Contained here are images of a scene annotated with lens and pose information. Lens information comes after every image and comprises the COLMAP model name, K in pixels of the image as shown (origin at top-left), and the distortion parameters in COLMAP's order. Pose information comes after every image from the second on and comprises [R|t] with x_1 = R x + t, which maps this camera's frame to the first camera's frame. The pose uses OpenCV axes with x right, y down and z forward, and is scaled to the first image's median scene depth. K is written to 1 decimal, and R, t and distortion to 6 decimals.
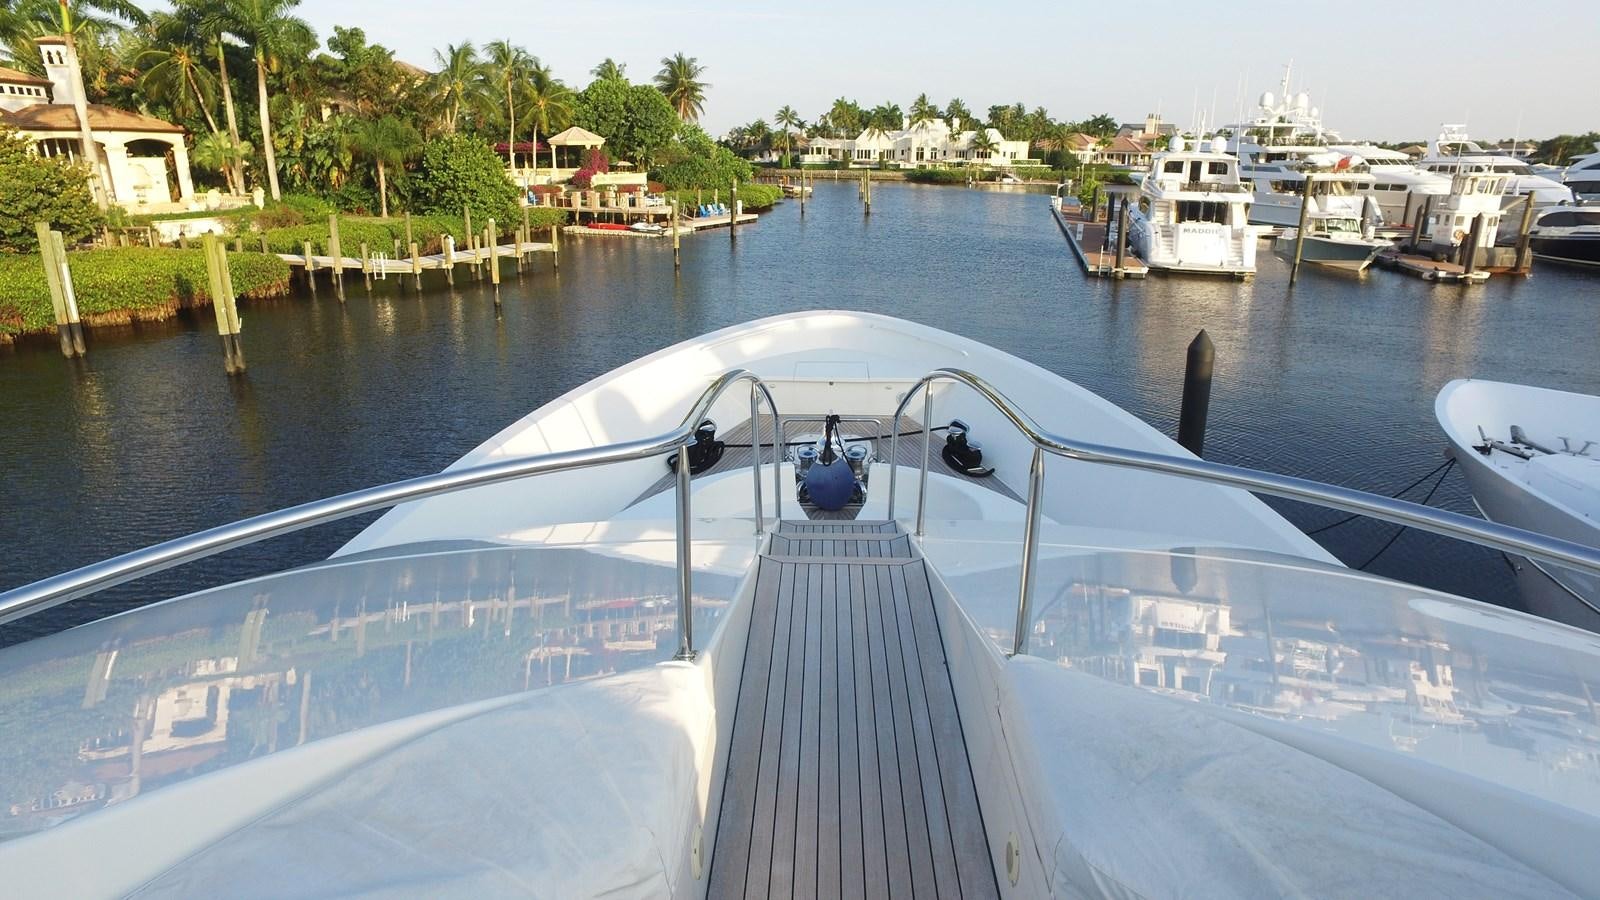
lens RADIAL K [[938.4, 0, 788.9], [0, 938.4, 448.7], [0, 0, 1]] dist [-0.109352, 0.063928]
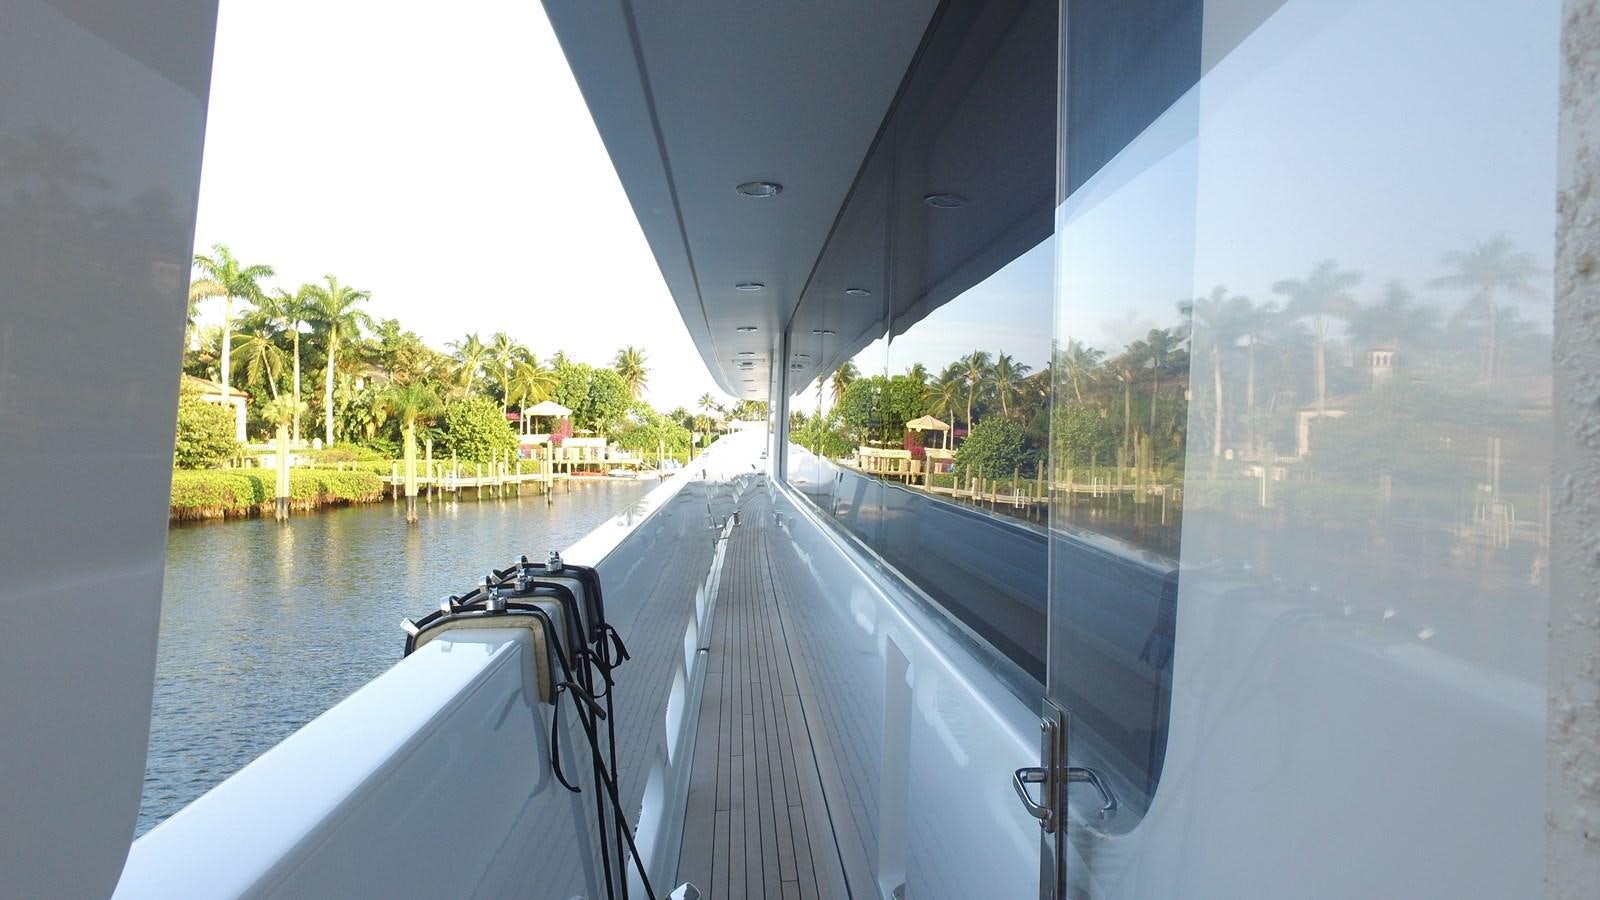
lens RADIAL K [[938.4, 0, 798.0], [0, 938.4, 440.5], [0, 0, 1]] dist [-0.109352, 0.063928]
pose [[0.994295, -0.014553, 0.105664, -0.035268], [0.046018, 0.952235, -0.301879, 0.076903], [-0.096224, 0.305019, 0.947473, -0.153780]]
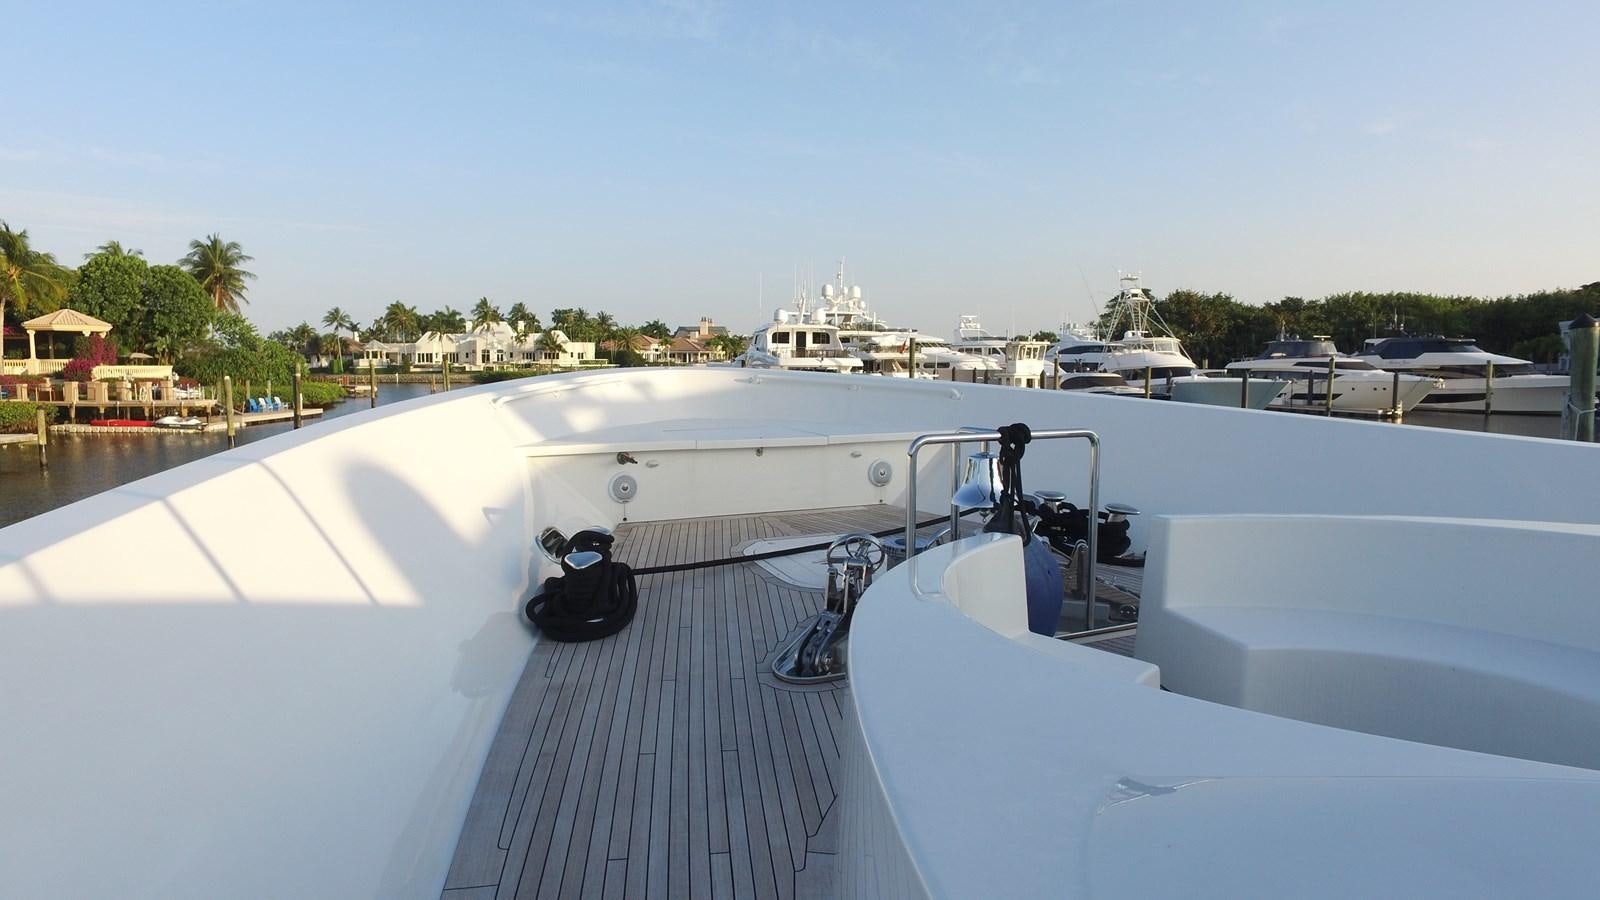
lens RADIAL K [[938.4, 0, 807.3], [0, 938.4, 435.2], [0, 0, 1]] dist [-0.109352, 0.063928]
pose [[0.888397, -0.038680, 0.457444, -0.019324], [0.142309, 0.970562, -0.194311, 0.002390], [-0.436463, 0.237723, 0.867749, 0.060830]]
